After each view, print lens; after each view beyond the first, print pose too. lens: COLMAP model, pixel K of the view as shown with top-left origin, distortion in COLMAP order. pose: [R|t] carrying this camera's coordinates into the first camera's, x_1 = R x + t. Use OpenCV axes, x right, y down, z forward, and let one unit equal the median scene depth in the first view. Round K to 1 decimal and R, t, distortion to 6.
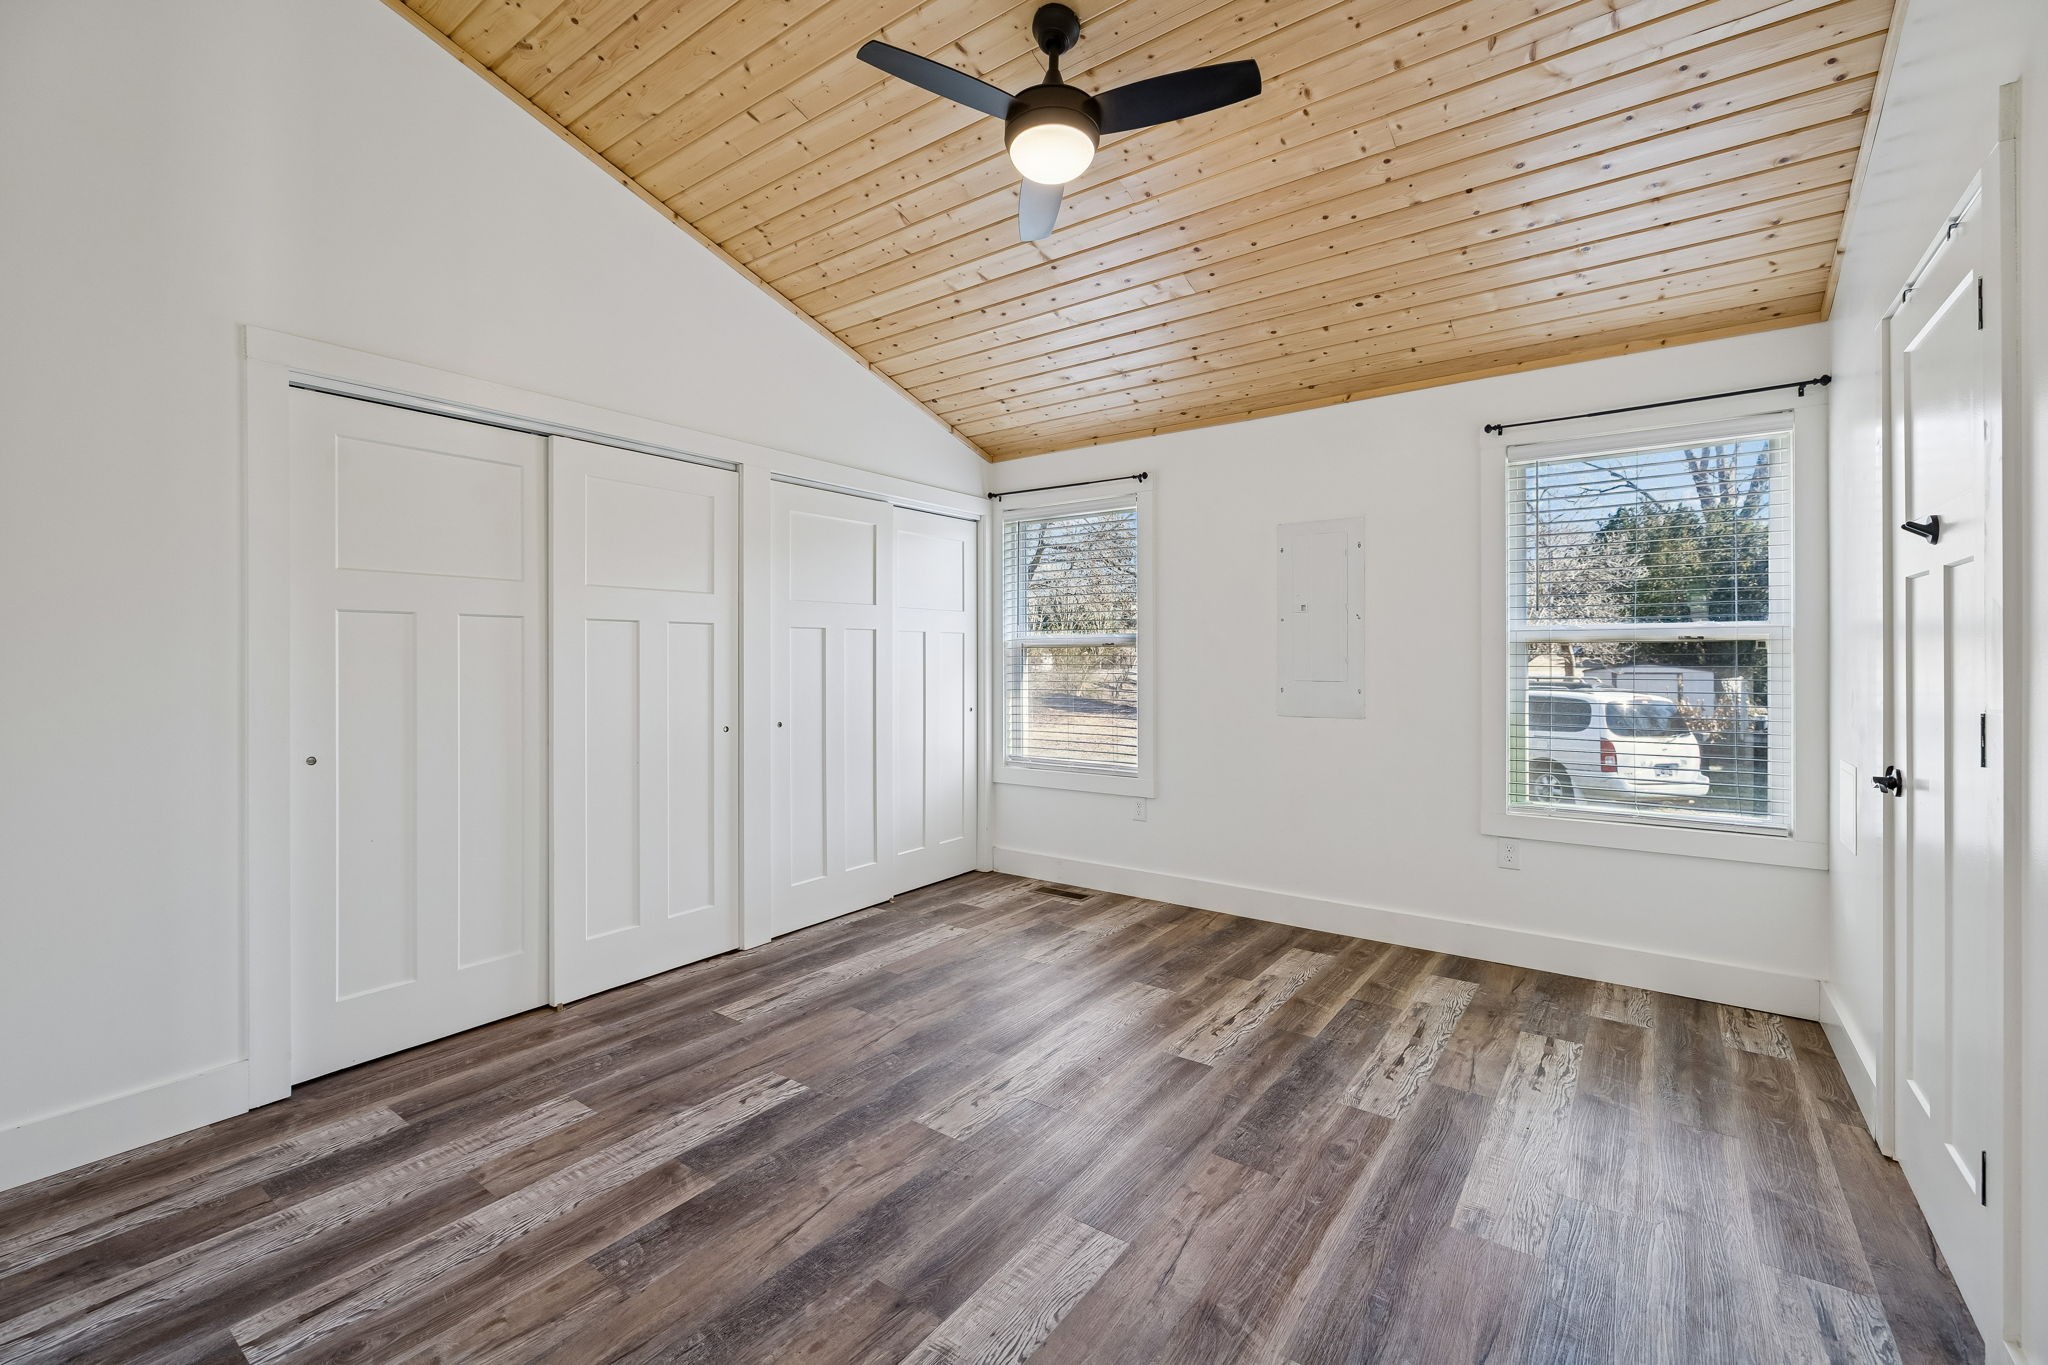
lens RADIAL K [[880.7, 0, 1024.6], [0, 880.7, 672.7], [0, 0, 1]] dist [0.000160, -0.000073]
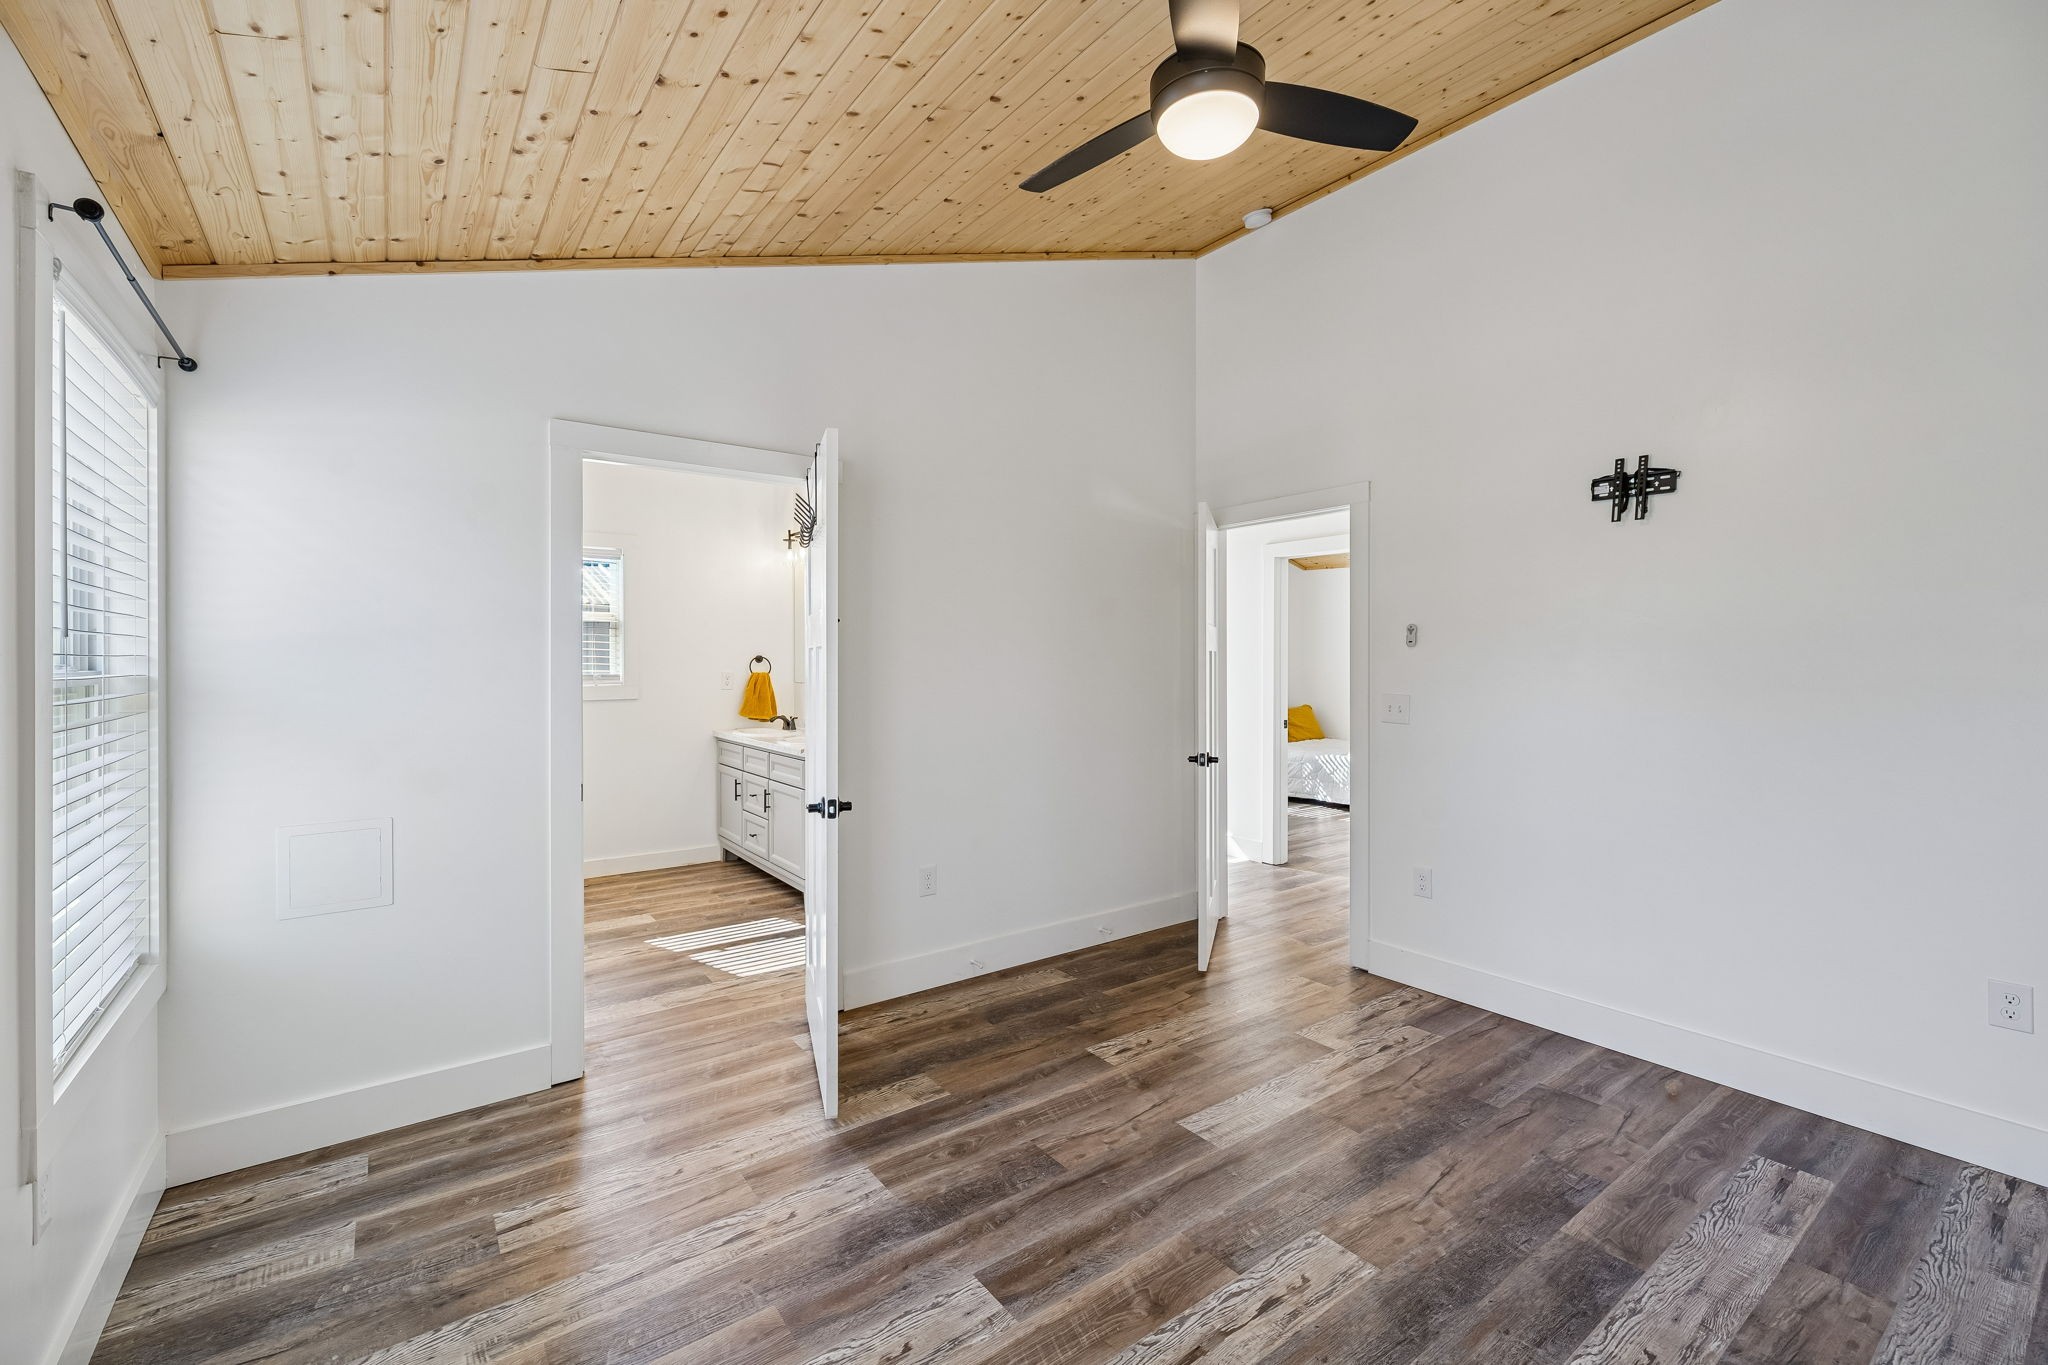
lens RADIAL K [[880.7, 0, 1024.6], [0, 880.7, 672.7], [0, 0, 1]] dist [0.000160, -0.000073]
pose [[-0.955674, -0.003016, 0.294411, -0.049613], [0.006081, 0.999532, 0.029976, -0.092227], [-0.294364, 0.030438, -0.955209, 1.934597]]
